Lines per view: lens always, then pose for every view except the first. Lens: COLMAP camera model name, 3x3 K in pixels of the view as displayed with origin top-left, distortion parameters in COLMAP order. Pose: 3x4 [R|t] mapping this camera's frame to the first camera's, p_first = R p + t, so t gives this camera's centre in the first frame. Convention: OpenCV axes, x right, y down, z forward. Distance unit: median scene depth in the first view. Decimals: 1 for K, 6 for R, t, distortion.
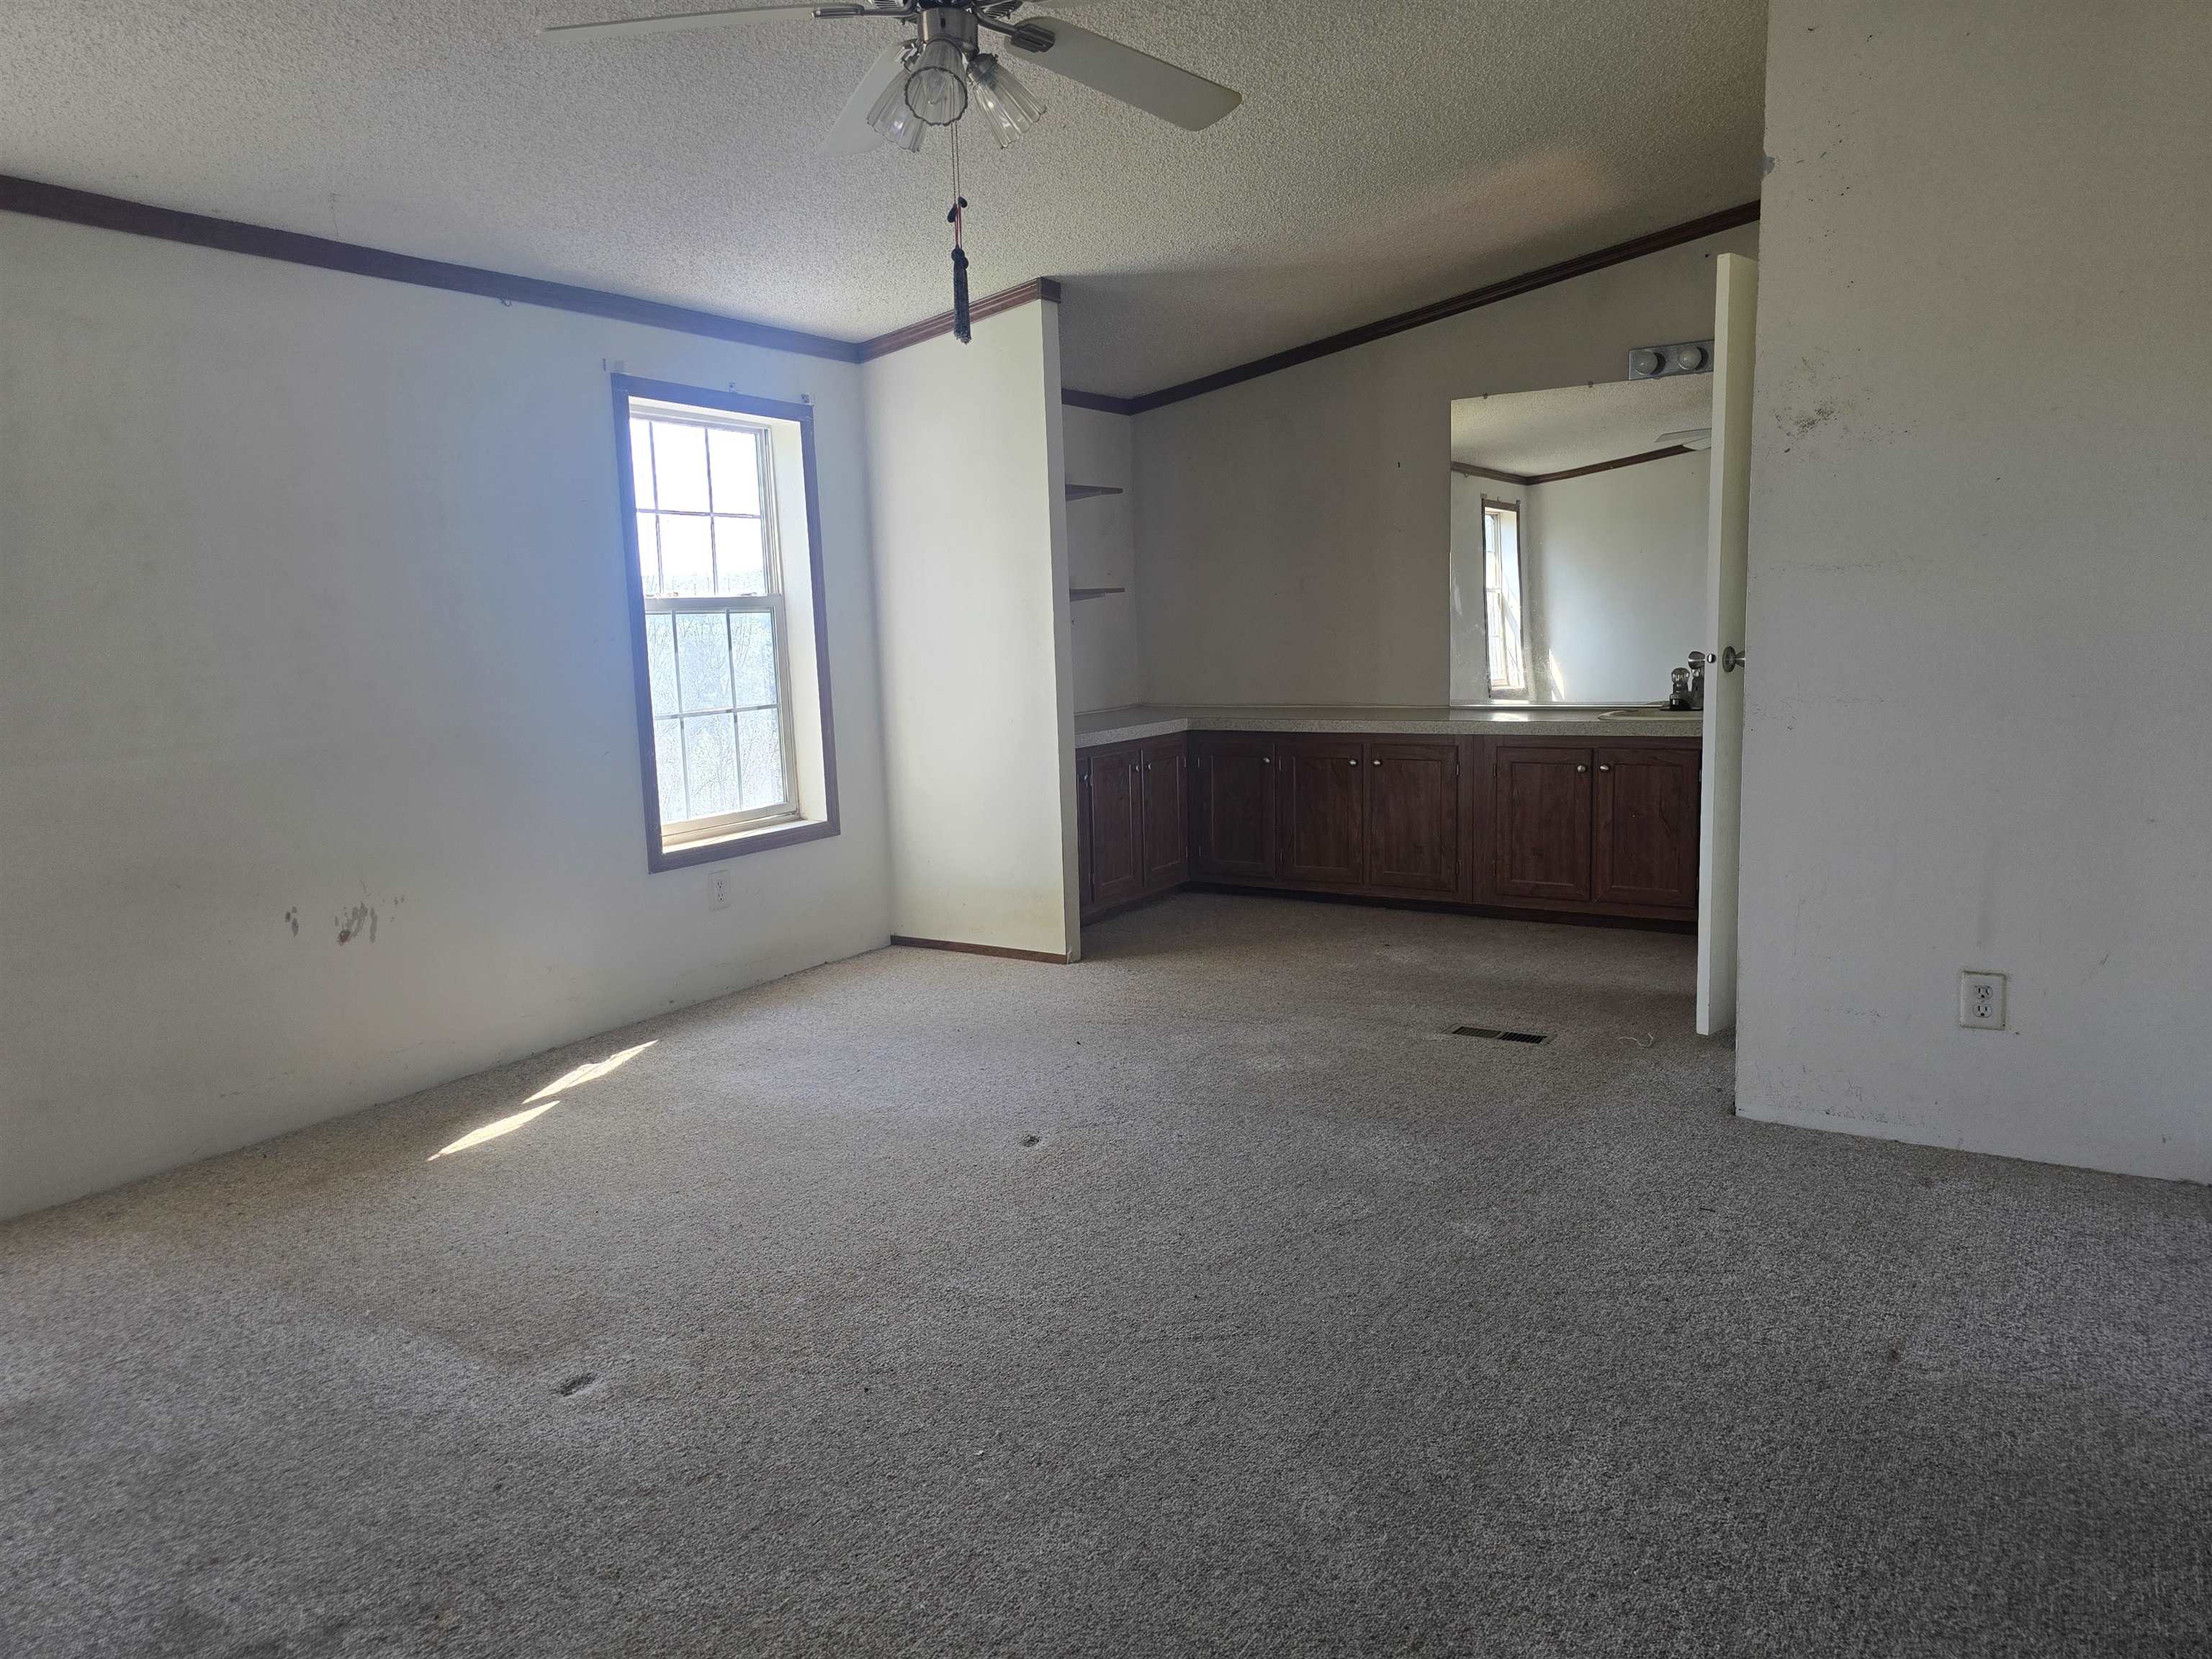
lens RADIAL K [[1530.1, 0, 1129.8], [0, 1530.1, 827.3], [0, 0, 1]] dist [0.100733, -0.093481]
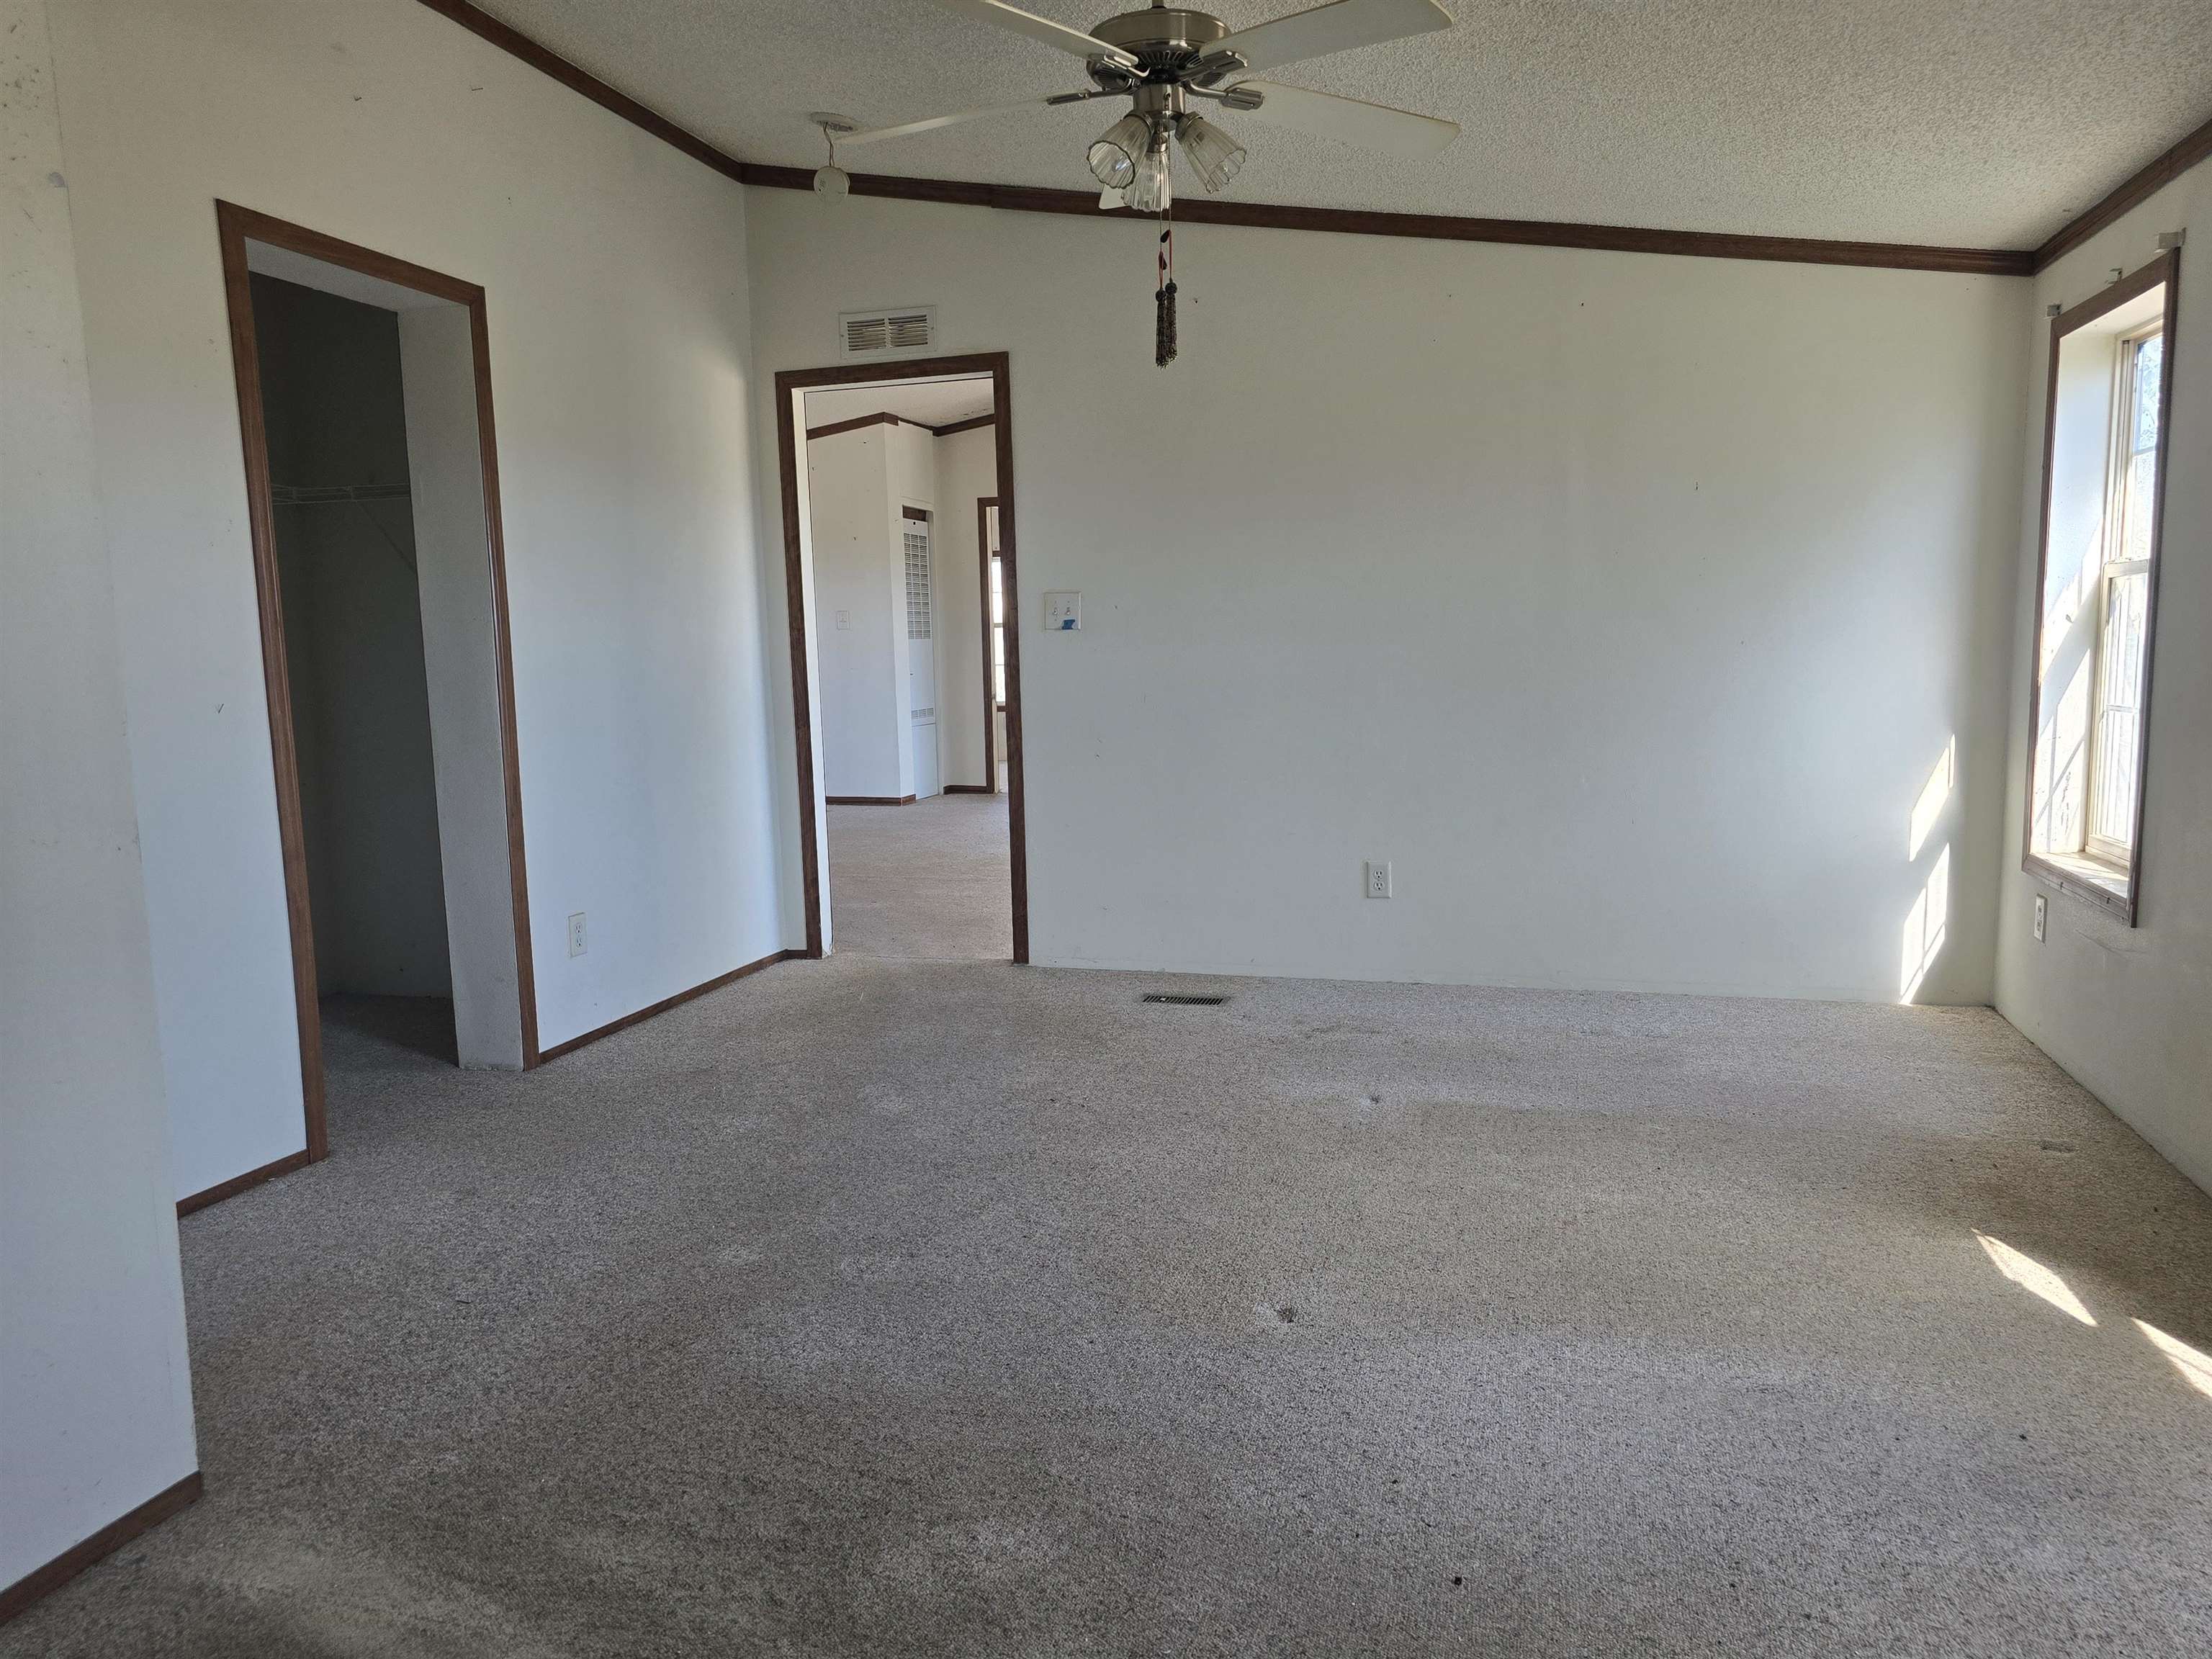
lens RADIAL K [[1530.1, 0, 1129.8], [0, 1530.1, 827.3], [0, 0, 1]] dist [0.100733, -0.093481]
pose [[-0.959558, 0.088414, -0.267265, 0.180750], [0.010865, 0.960323, 0.278677, -0.222377], [0.281300, 0.264503, -0.922447, 1.552811]]
